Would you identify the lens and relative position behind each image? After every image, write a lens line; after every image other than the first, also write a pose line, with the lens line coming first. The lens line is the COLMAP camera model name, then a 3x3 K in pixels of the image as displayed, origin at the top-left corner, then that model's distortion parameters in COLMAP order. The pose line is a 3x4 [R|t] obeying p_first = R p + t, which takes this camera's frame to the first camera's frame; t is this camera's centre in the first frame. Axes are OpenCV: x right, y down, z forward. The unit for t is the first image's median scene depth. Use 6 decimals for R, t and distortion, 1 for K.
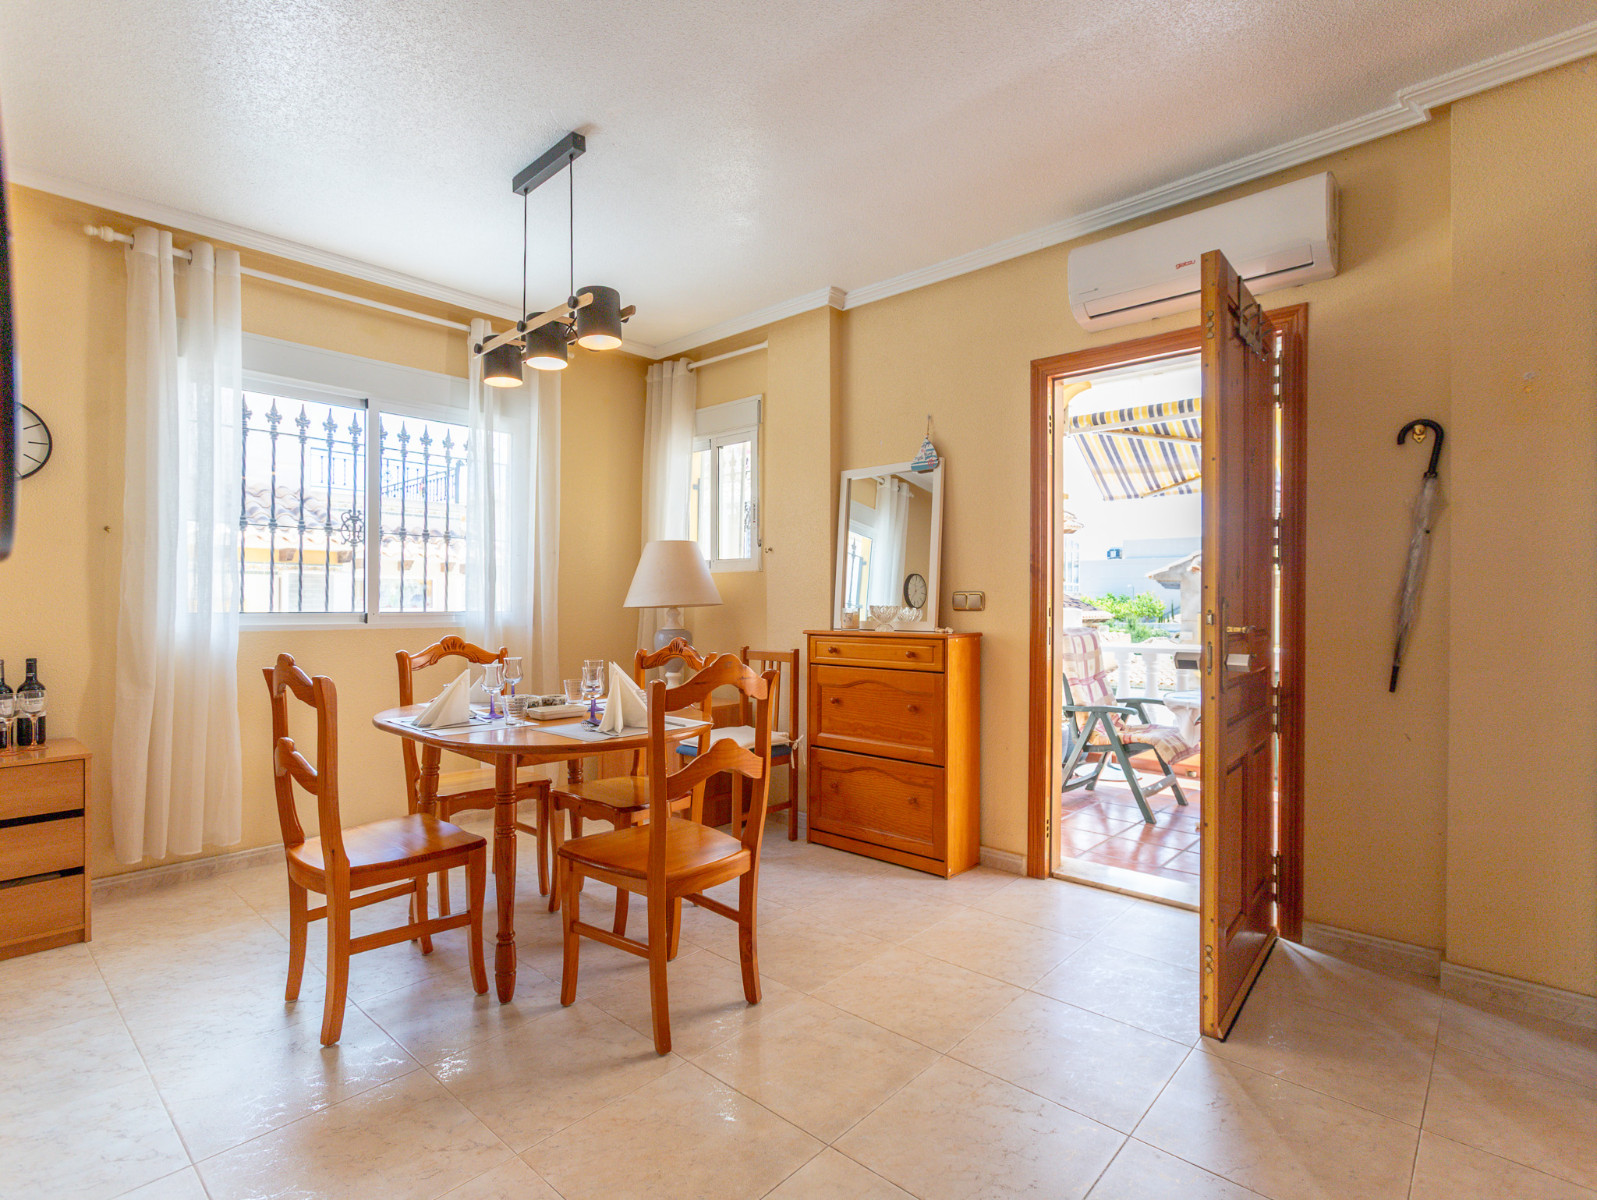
lens RADIAL K [[797.1, 0, 798.5], [0, 797.1, 600.0], [0, 0, 1]] dist [0.010743, 0.000822]
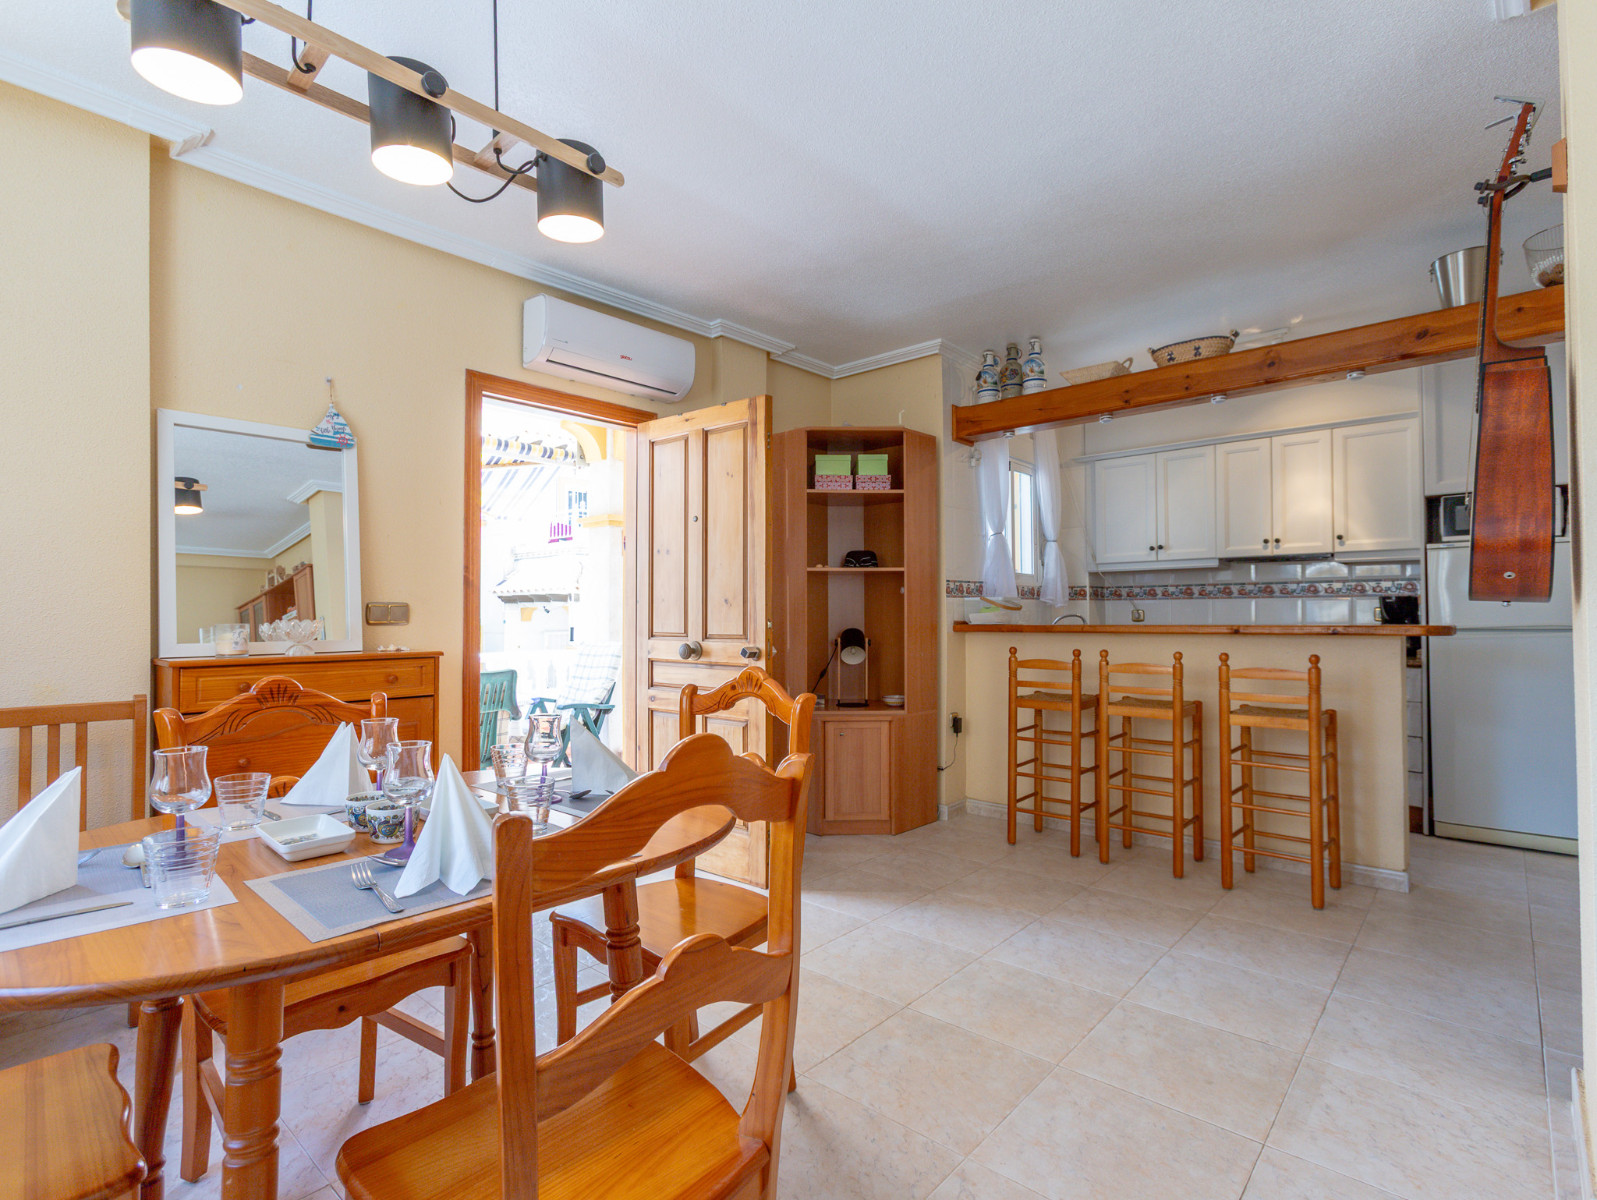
lens RADIAL K [[797.1, 0, 798.5], [0, 797.1, 600.0], [0, 0, 1]] dist [0.010743, 0.000822]
pose [[-0.001257, 0.015569, 0.999878, -0.687661], [0.001961, 0.999877, -0.015566, 0.001940], [-0.999997, 0.001941, -0.001287, 0.594466]]
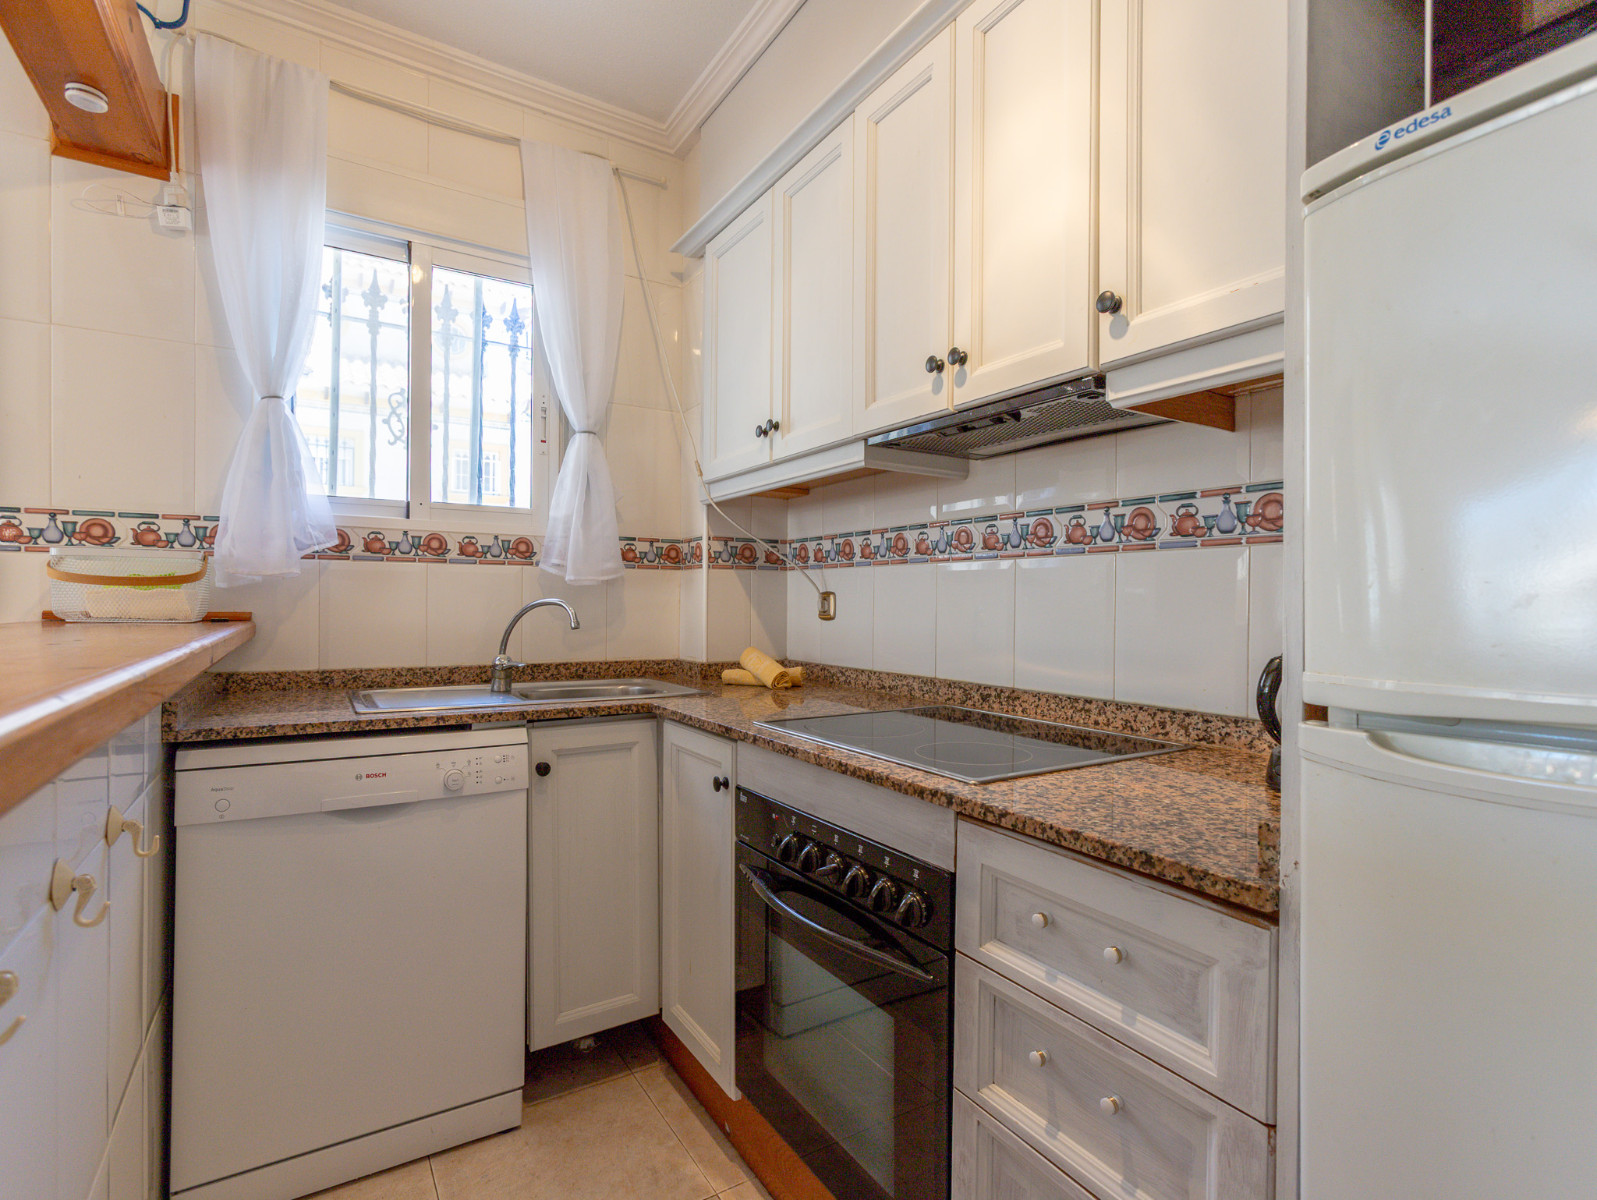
lens RADIAL K [[816.9, 0, 794.4], [0, 816.9, 604.2], [0, 0, 1]] dist [-0.025935, 0.028288]
pose [[0.258287, -0.005107, 0.966055, 0.786828], [-0.004057, 0.999971, 0.006371, 0.004723], [-0.966060, -0.005564, 0.258259, -0.727393]]
